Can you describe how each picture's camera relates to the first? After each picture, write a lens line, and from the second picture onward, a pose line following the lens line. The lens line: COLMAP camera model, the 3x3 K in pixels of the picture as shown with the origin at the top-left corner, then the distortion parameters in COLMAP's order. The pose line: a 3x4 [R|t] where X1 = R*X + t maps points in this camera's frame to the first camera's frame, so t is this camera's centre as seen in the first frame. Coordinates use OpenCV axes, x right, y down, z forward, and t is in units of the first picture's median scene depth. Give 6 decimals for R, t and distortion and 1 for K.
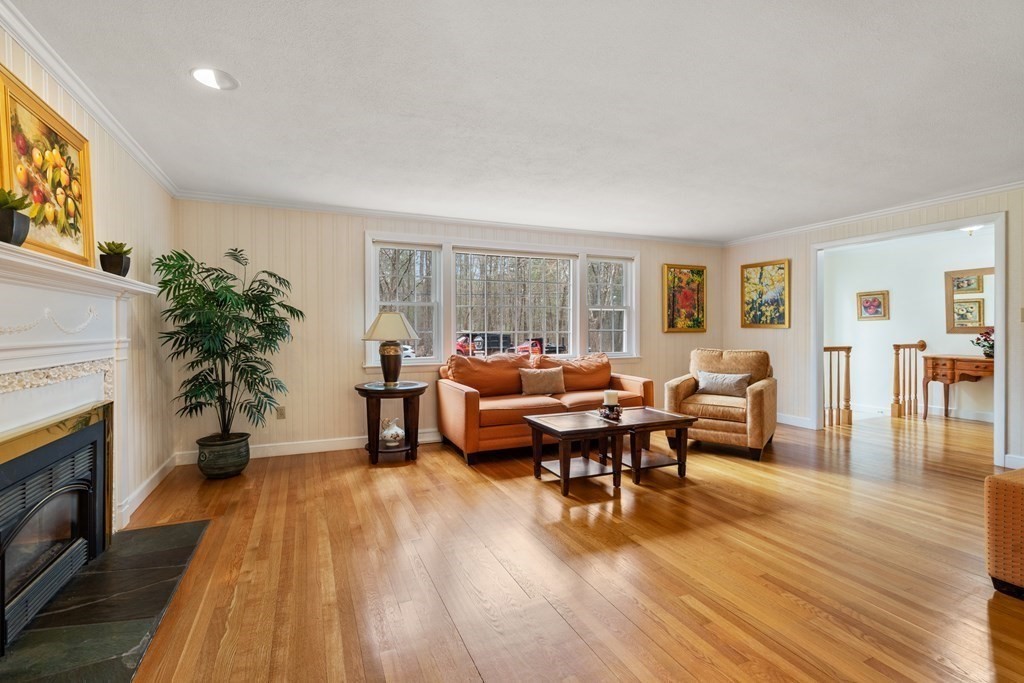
lens RADIAL K [[470.2, 0, 513.6], [0, 470.2, 333.9], [0, 0, 1]] dist [-0.001920, -0.000104]
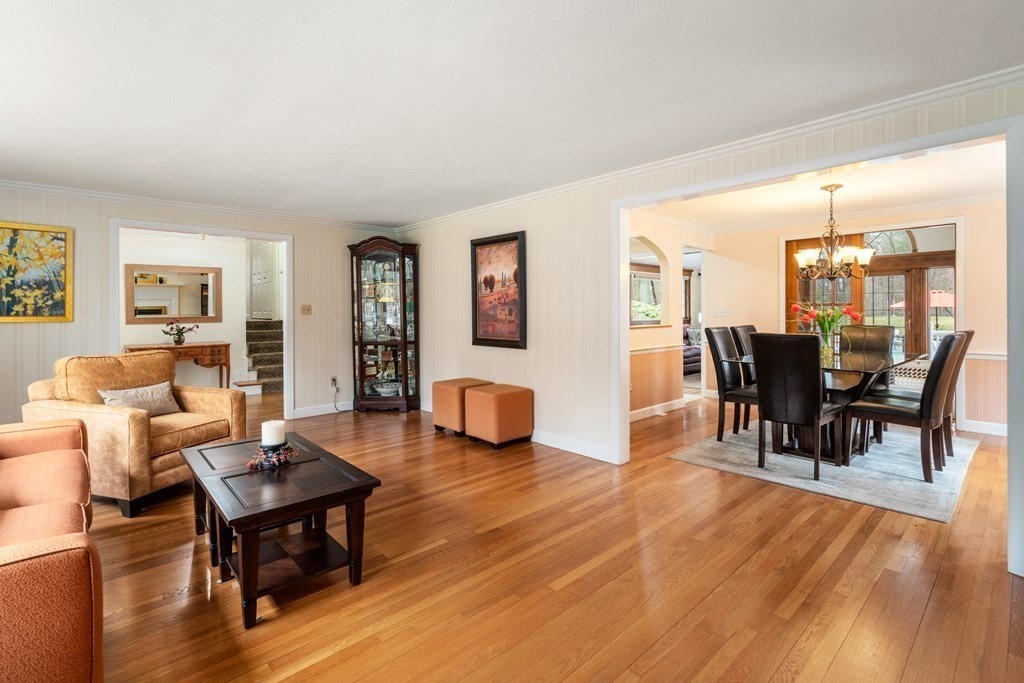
lens RADIAL K [[470.2, 0, 508.9], [0, 470.2, 314.1], [0, 0, 1]] dist [-0.001920, -0.000104]
pose [[-0.312650, -0.000844, 0.949868, -0.324698], [0.016758, 0.999839, 0.006404, -0.016955], [-0.949721, 0.017920, -0.312585, 0.564612]]
